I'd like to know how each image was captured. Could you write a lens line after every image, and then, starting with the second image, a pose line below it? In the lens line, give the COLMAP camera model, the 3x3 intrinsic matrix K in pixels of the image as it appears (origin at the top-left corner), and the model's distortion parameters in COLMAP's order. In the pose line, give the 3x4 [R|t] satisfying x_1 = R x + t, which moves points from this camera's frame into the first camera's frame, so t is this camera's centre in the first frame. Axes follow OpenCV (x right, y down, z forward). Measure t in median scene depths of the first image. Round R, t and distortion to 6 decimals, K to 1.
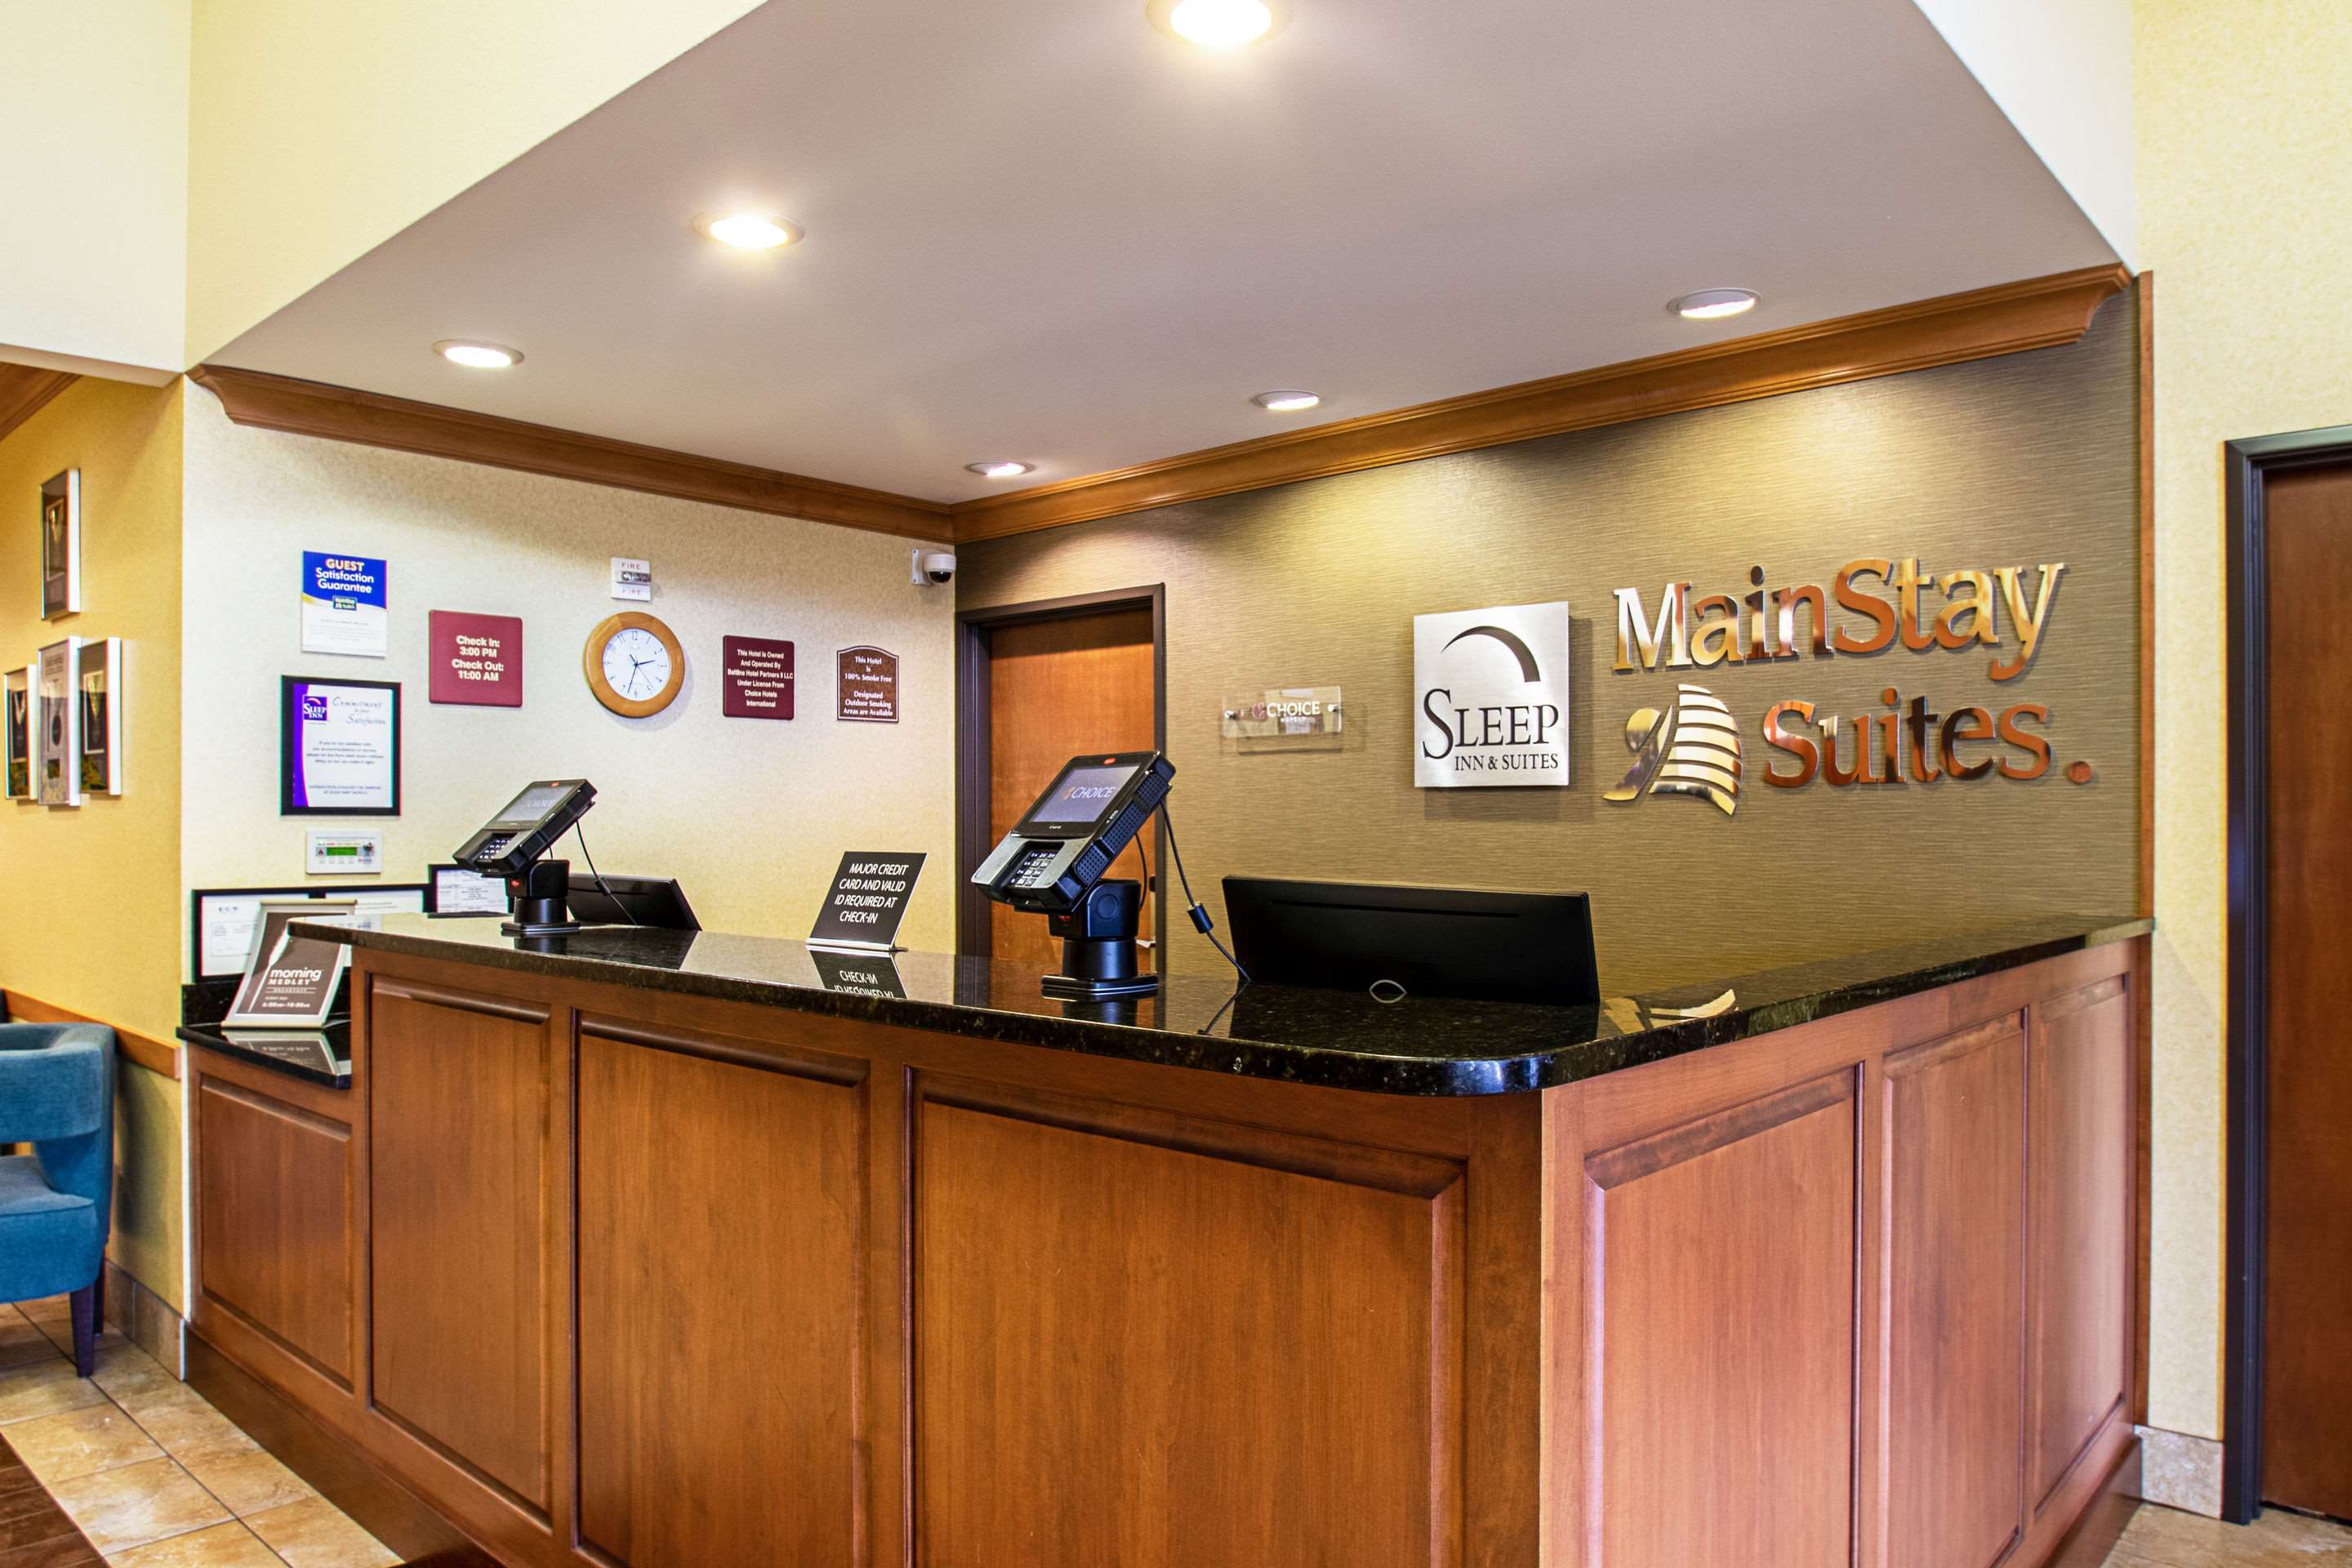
lens RADIAL K [[1543.4, 0, 1189.9], [0, 1543.4, 819.7], [0, 0, 1]] dist [-0.025478, -0.004073]
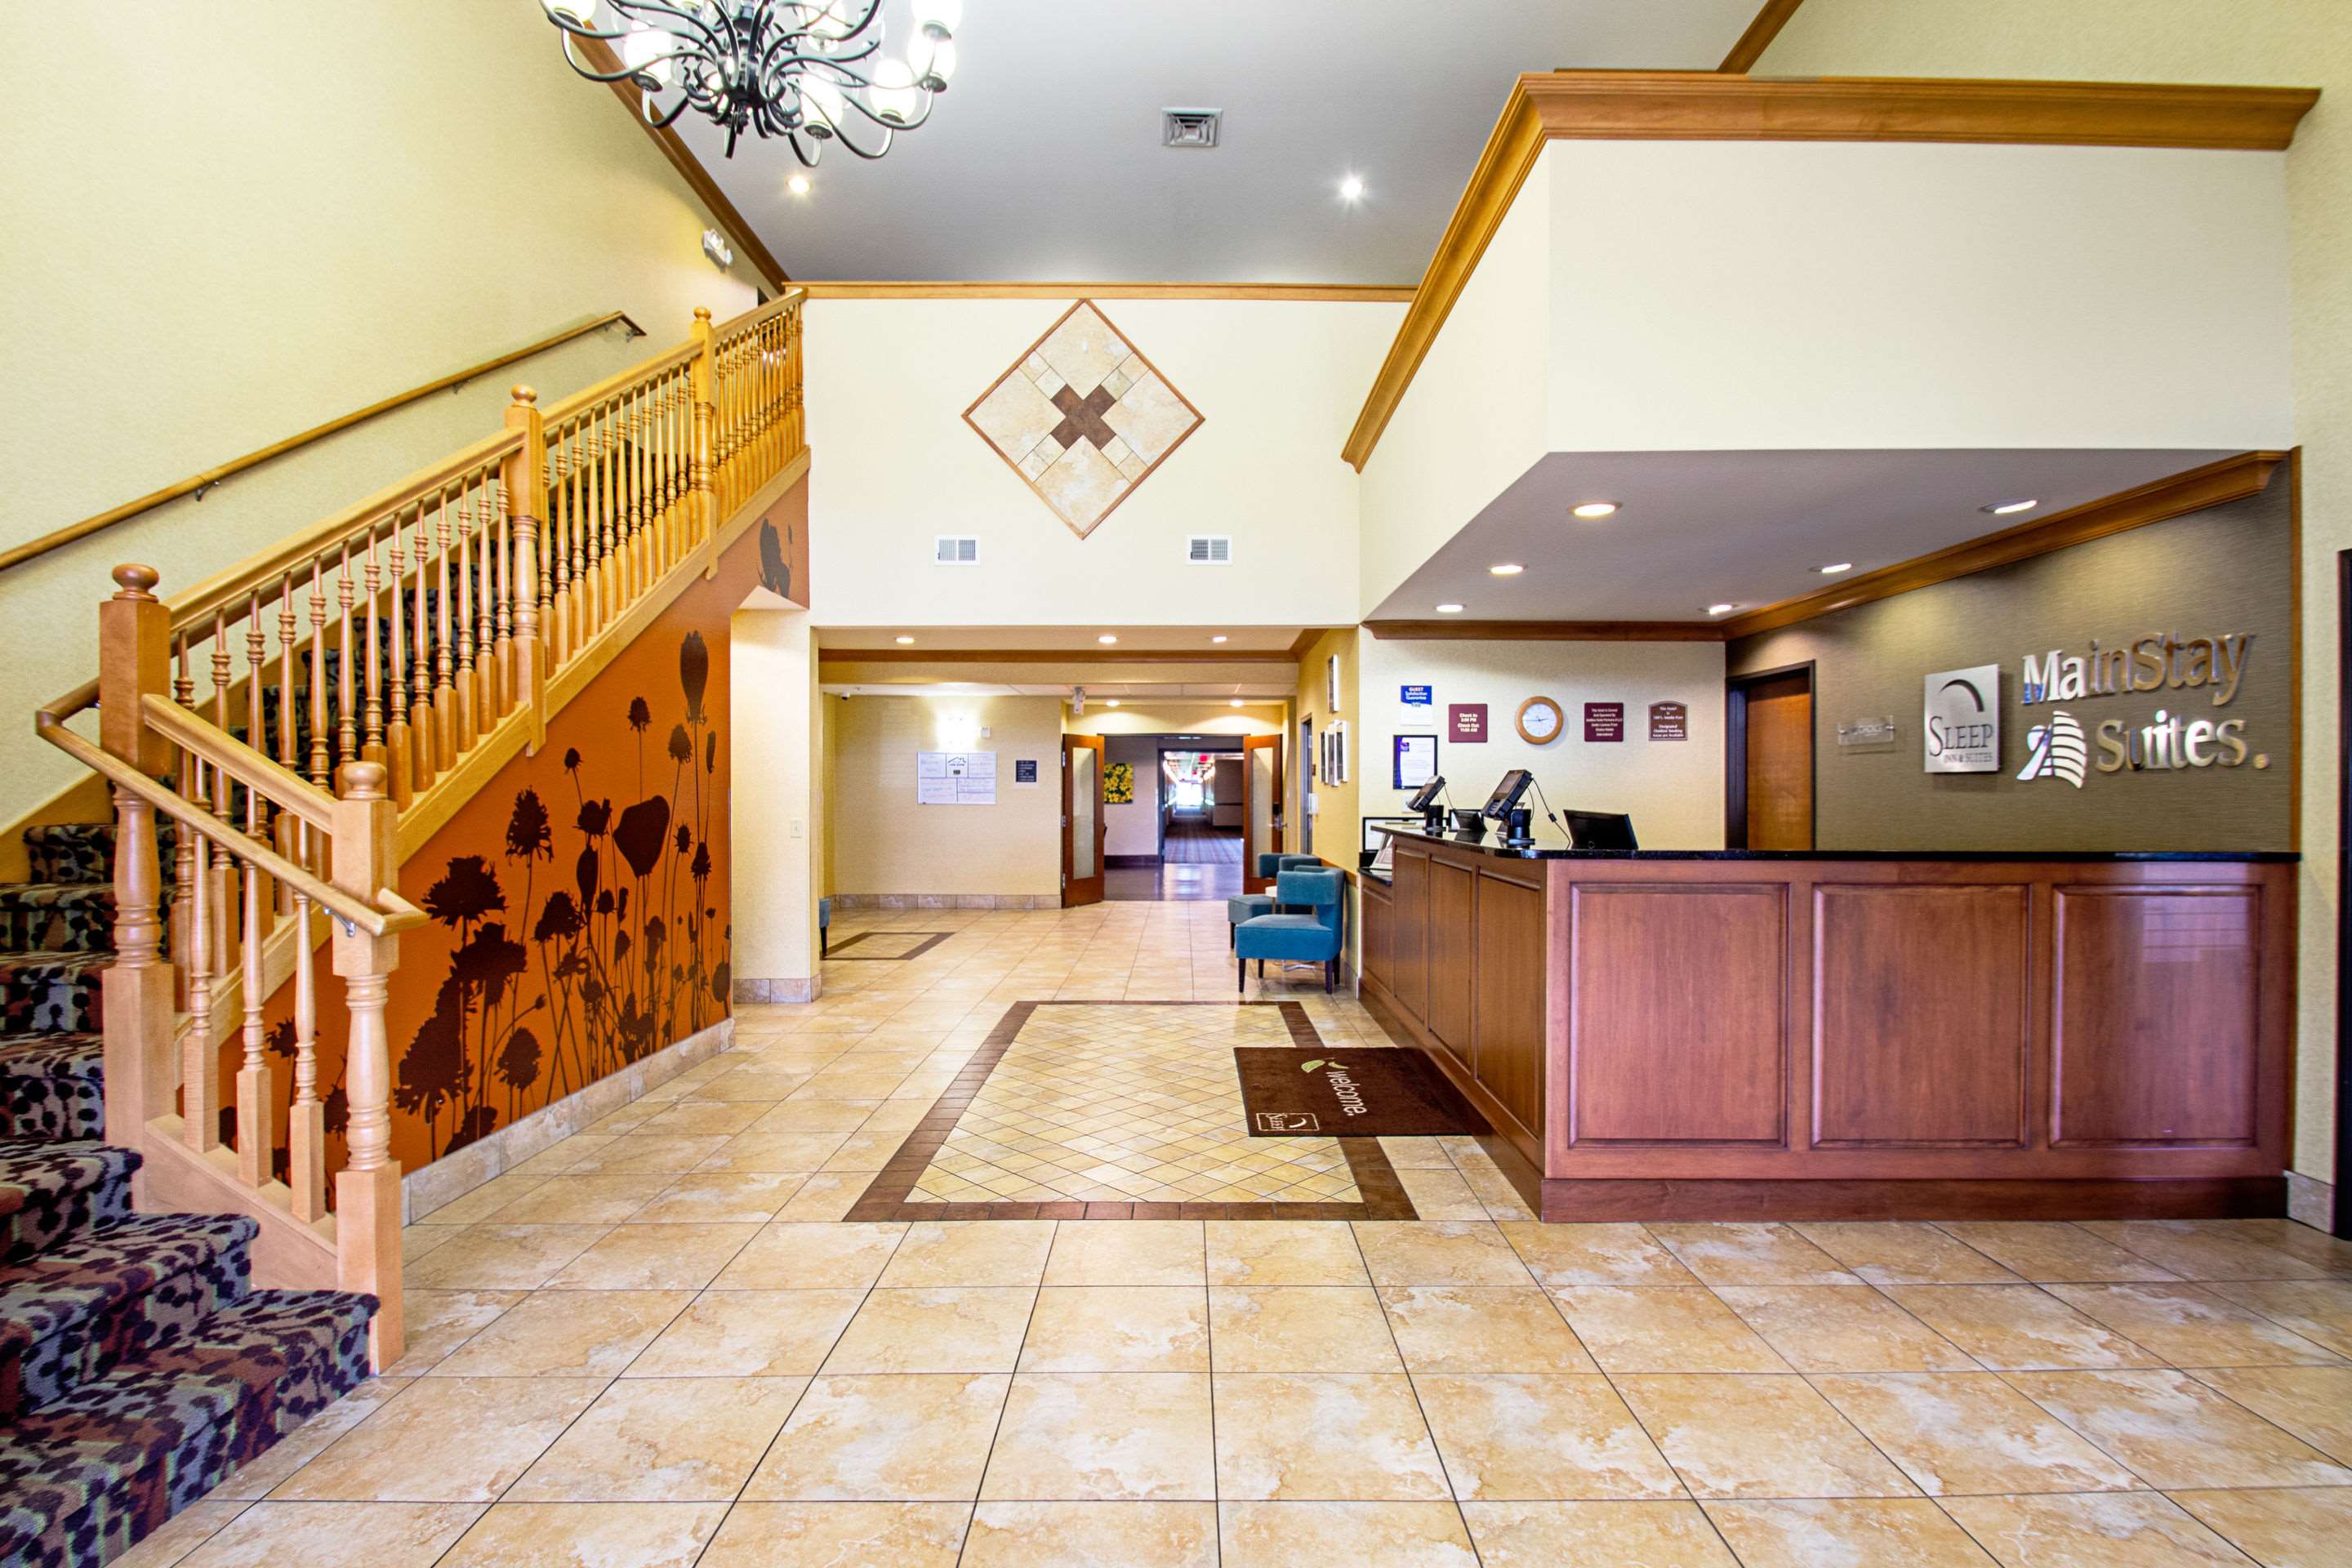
lens RADIAL K [[1113.0, 0, 1185.0], [0, 1113.0, 795.8], [0, 0, 1]] dist [0.002075, 0.000391]
pose [[0.663133, 0.004116, -0.748490, 0.558050], [-0.000317, 0.999986, 0.005218, -0.000973], [0.748502, -0.003223, 0.663125, -0.491069]]
